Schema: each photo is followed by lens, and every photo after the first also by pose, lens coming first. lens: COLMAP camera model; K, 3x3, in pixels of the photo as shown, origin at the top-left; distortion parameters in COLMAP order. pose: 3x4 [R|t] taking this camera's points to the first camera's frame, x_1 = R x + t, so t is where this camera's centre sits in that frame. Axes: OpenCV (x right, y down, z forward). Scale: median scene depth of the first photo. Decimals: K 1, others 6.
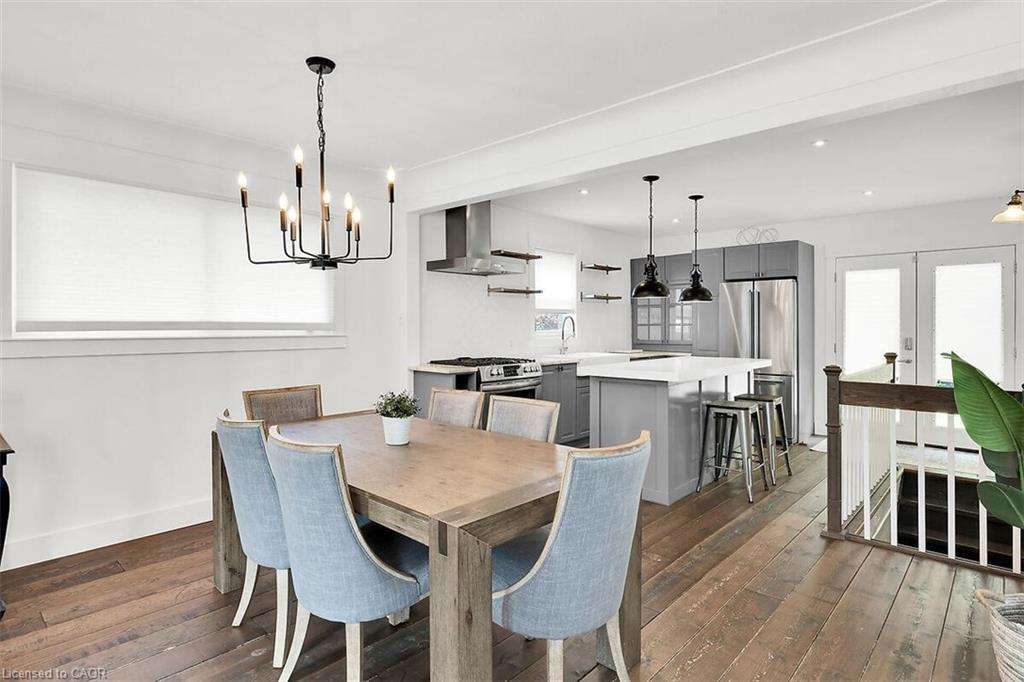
lens RADIAL K [[552.3, 0, 505.8], [0, 552.3, 328.0], [0, 0, 1]] dist [-0.003039, -0.000348]
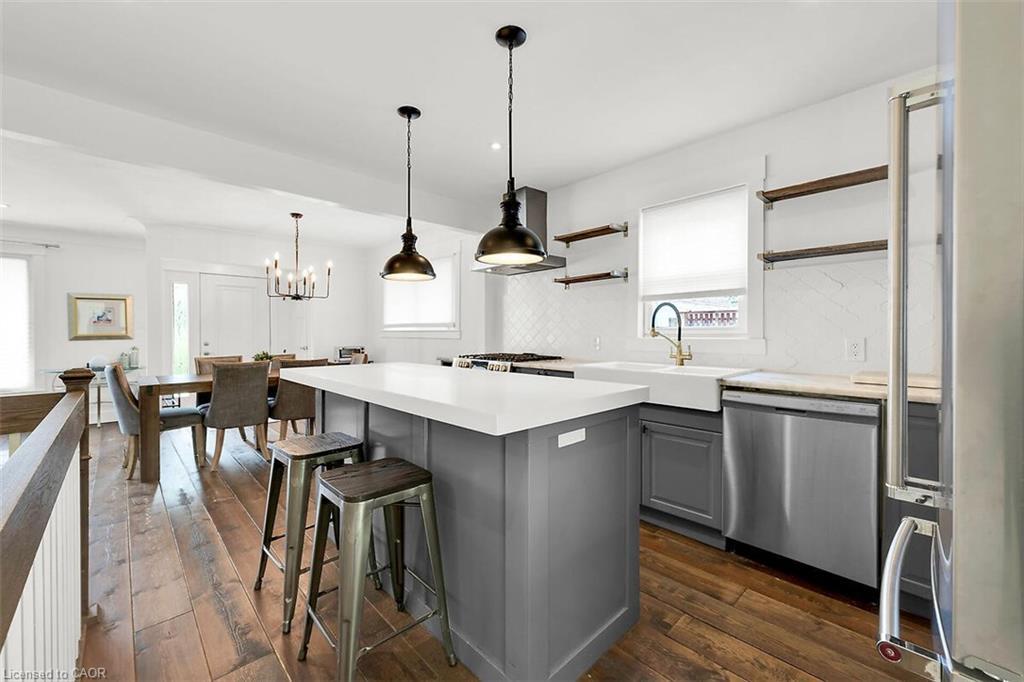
lens RADIAL K [[403.4, 0, 515.3], [0, 403.4, 335.3], [0, 0, 1]] dist [-0.005295, -0.000295]
pose [[-0.046522, 0.010870, -0.998858, 0.676953], [-0.002938, 0.999935, 0.011018, 0.011766], [0.998913, 0.003448, -0.046487, 0.998946]]
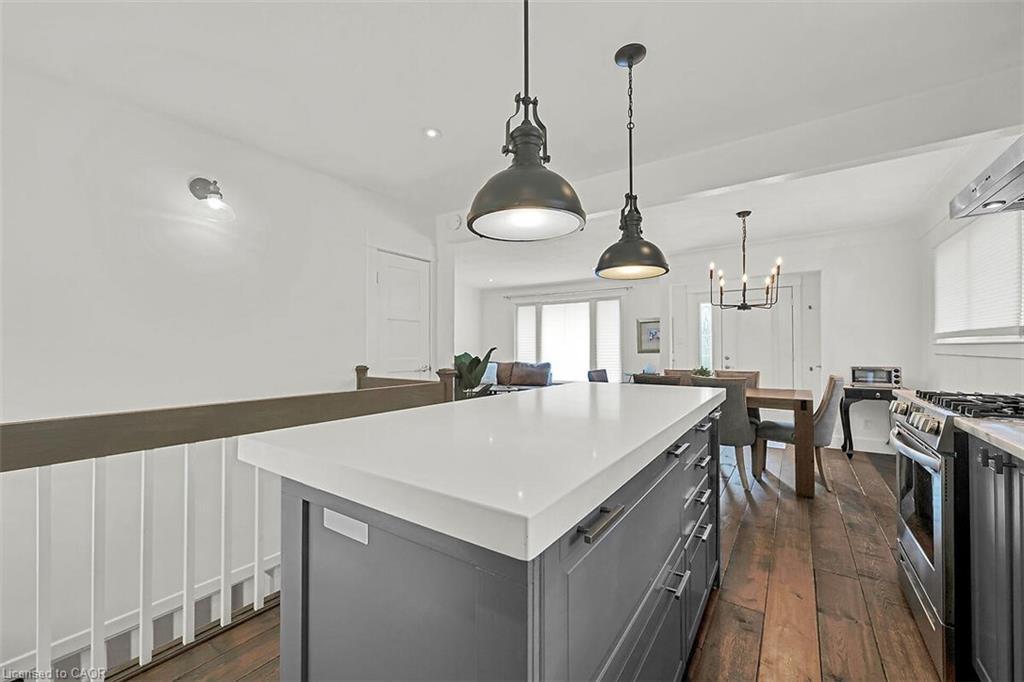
lens RADIAL K [[403.4, 0, 504.9], [0, 403.4, 337.3], [0, 0, 1]] dist [-0.005295, -0.000295]
pose [[-0.990975, 0.002168, -0.134032, 0.387101], [0.005395, 0.999704, -0.023717, 0.014614], [0.133941, -0.024227, -0.990693, 1.175292]]
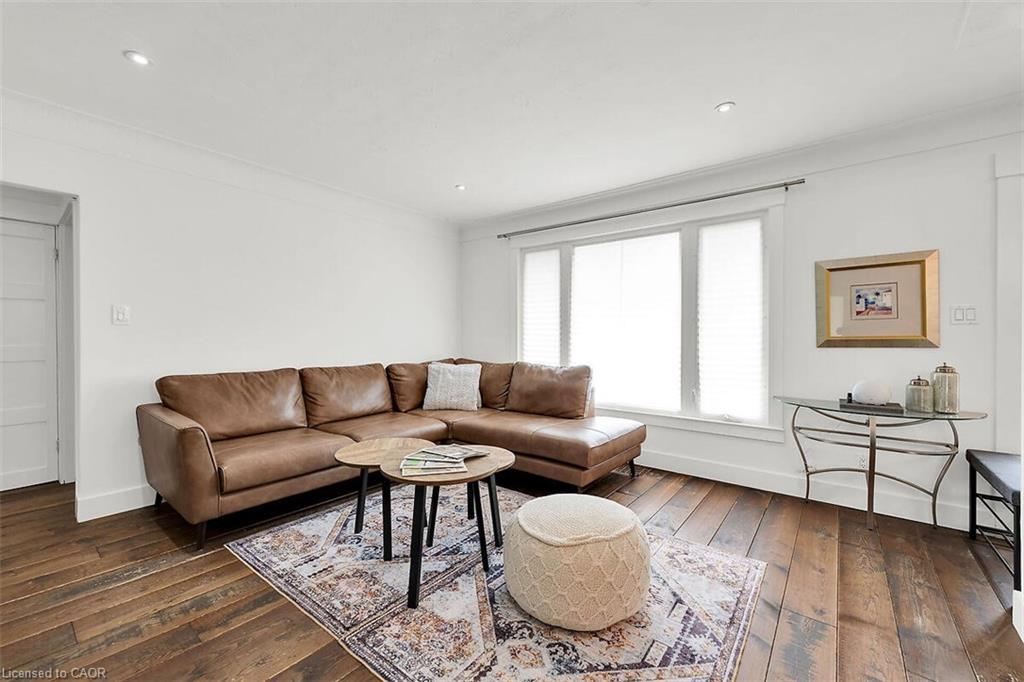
lens RADIAL K [[419.7, 0, 503.8], [0, 419.7, 339.5], [0, 0, 1]] dist [0.011256, 0.000203]
pose [[-0.997884, 0.004799, -0.064839, 0.211927], [0.003983, 0.999911, 0.012712, 0.018674], [0.064894, 0.012427, -0.997815, 0.409563]]
